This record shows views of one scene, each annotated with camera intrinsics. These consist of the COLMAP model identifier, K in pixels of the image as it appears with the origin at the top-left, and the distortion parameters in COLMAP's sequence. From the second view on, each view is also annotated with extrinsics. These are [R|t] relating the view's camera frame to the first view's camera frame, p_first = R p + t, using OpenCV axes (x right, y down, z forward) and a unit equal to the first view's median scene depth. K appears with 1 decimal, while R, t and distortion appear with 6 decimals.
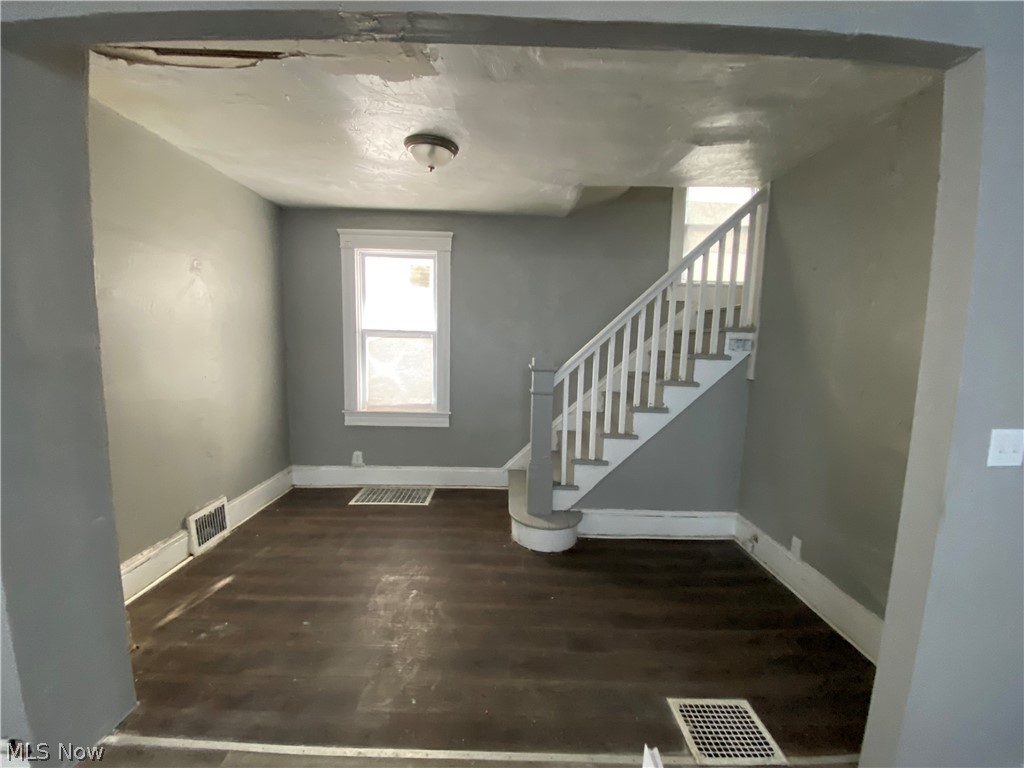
lens RADIAL K [[416.0, 0, 512.0], [0, 416.0, 384.0], [0, 0, 1]] dist [-0.000600, -0.000270]
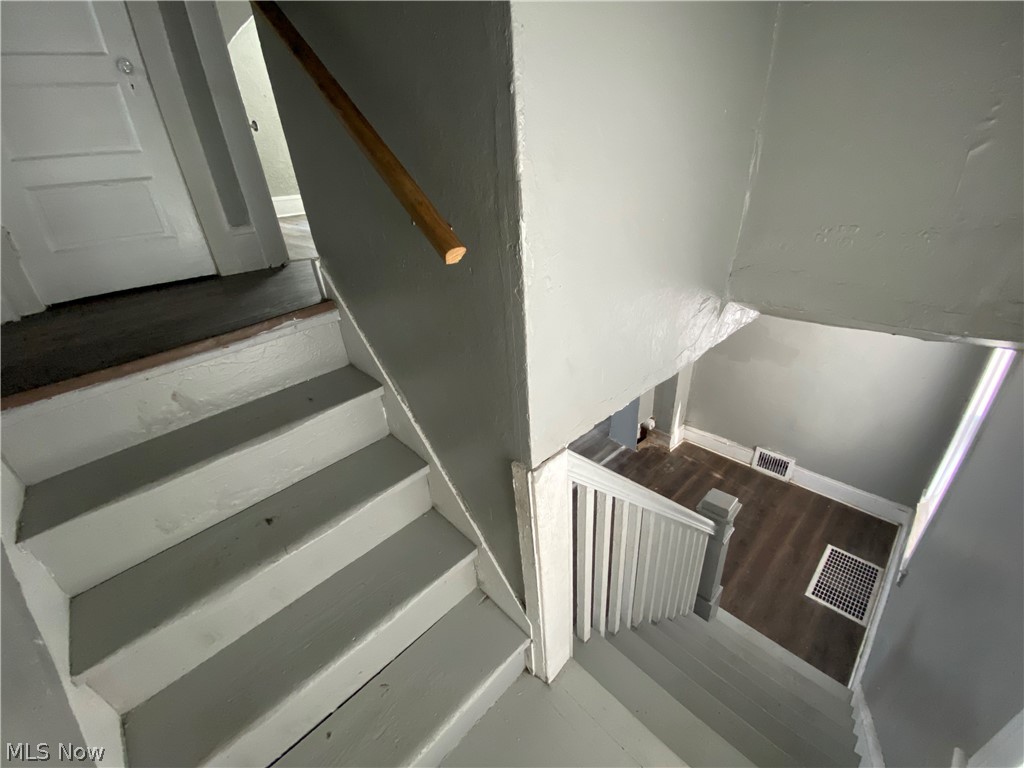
lens RADIAL K [[416.0, 0, 512.0], [0, 416.0, 384.0], [0, 0, 1]] dist [-0.000600, -0.000270]
pose [[-0.737965, 0.326115, -0.590810, 0.861313], [-0.028162, 0.859838, 0.509789, -0.721571], [0.674252, 0.392844, -0.625346, 1.270686]]
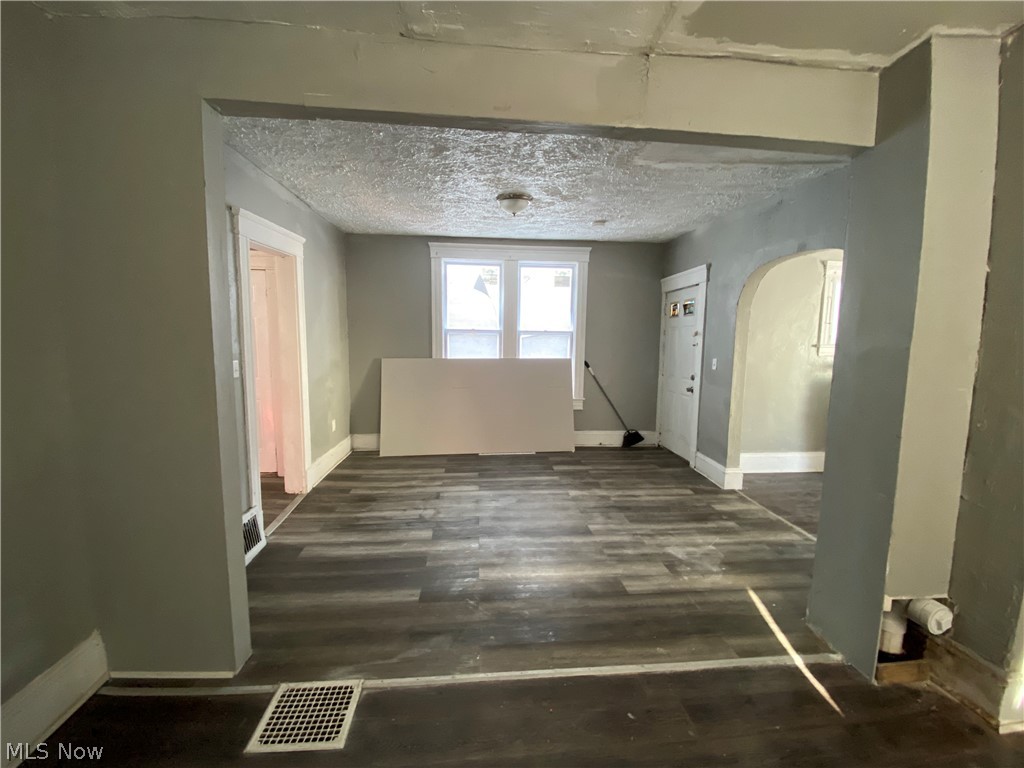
lens RADIAL K [[416.0, 0, 512.0], [0, 416.0, 384.0], [0, 0, 1]] dist [-0.000600, -0.000270]
pose [[-0.996371, -0.035277, -0.077459, 0.080903], [-0.051376, 0.974844, 0.216888, -0.098321], [0.067859, 0.220081, -0.973119, 1.084264]]
